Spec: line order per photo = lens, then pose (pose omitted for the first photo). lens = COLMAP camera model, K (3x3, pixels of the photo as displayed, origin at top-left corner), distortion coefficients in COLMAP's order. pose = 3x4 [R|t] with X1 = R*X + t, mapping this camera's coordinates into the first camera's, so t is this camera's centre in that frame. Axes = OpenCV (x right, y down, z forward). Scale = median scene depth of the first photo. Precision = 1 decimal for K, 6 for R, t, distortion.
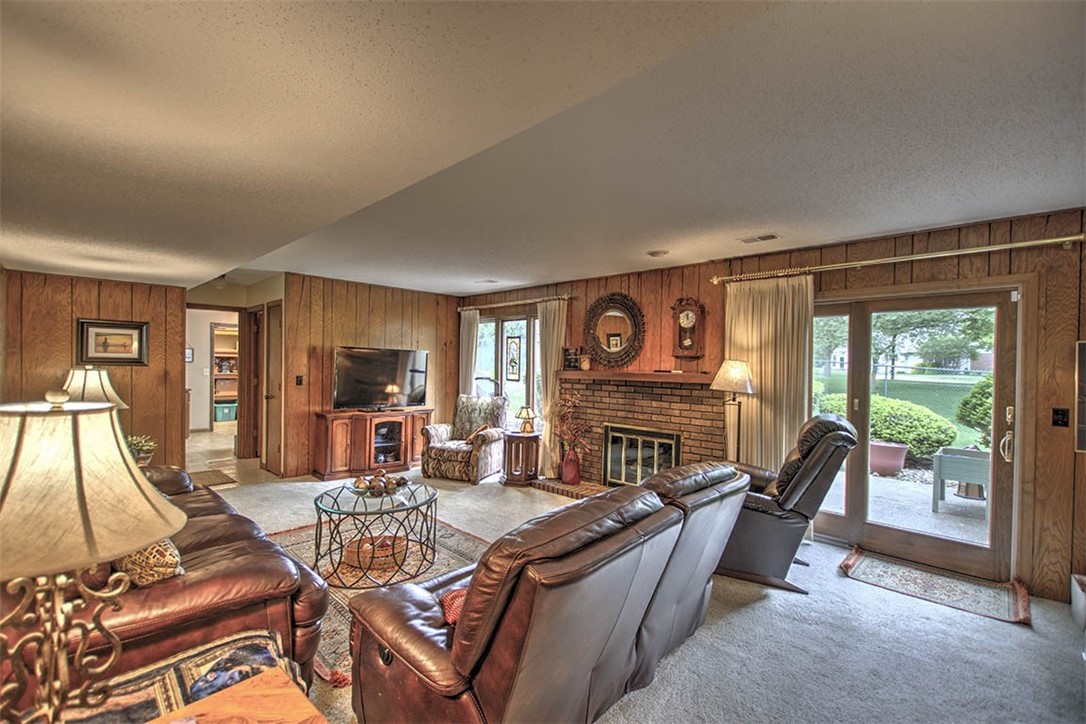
lens RADIAL K [[463.0, 0, 546.4], [0, 463.0, 365.5], [0, 0, 1]] dist [0.009364, -0.002241]
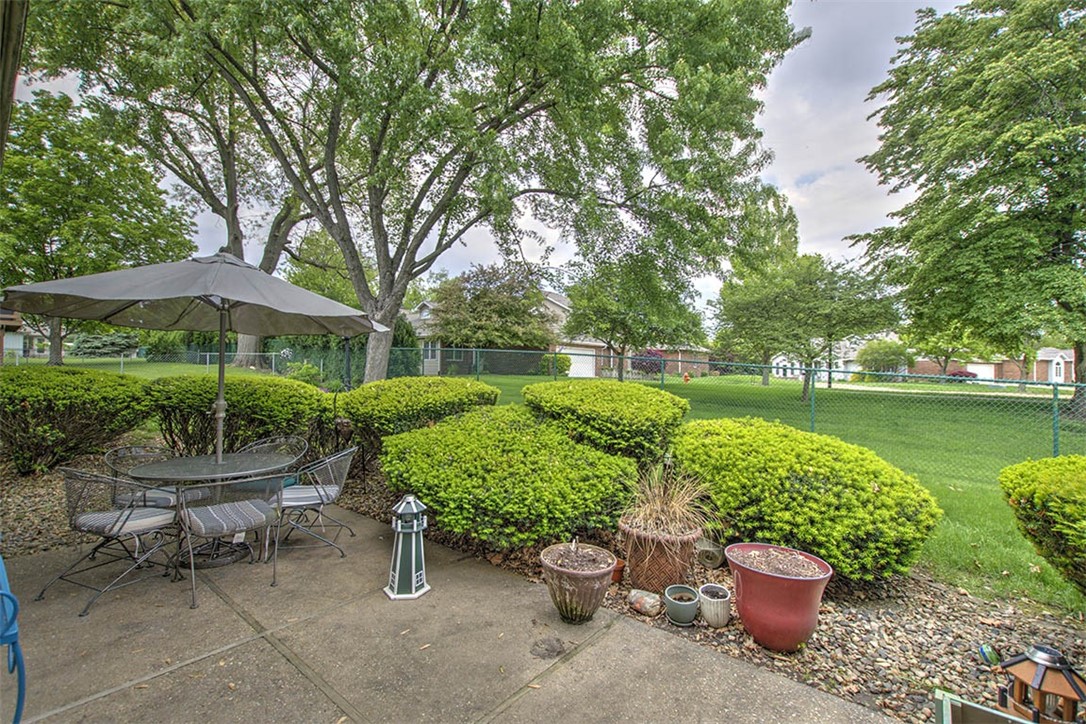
lens RADIAL K [[463.0, 0, 541.8], [0, 463.0, 369.3], [0, 0, 1]] dist [0.009364, -0.002241]
pose [[0.997065, -0.006097, 0.076313, 0.485826], [0.007232, 0.999867, -0.014597, 0.013183], [-0.076214, 0.015106, 0.996977, 0.599909]]
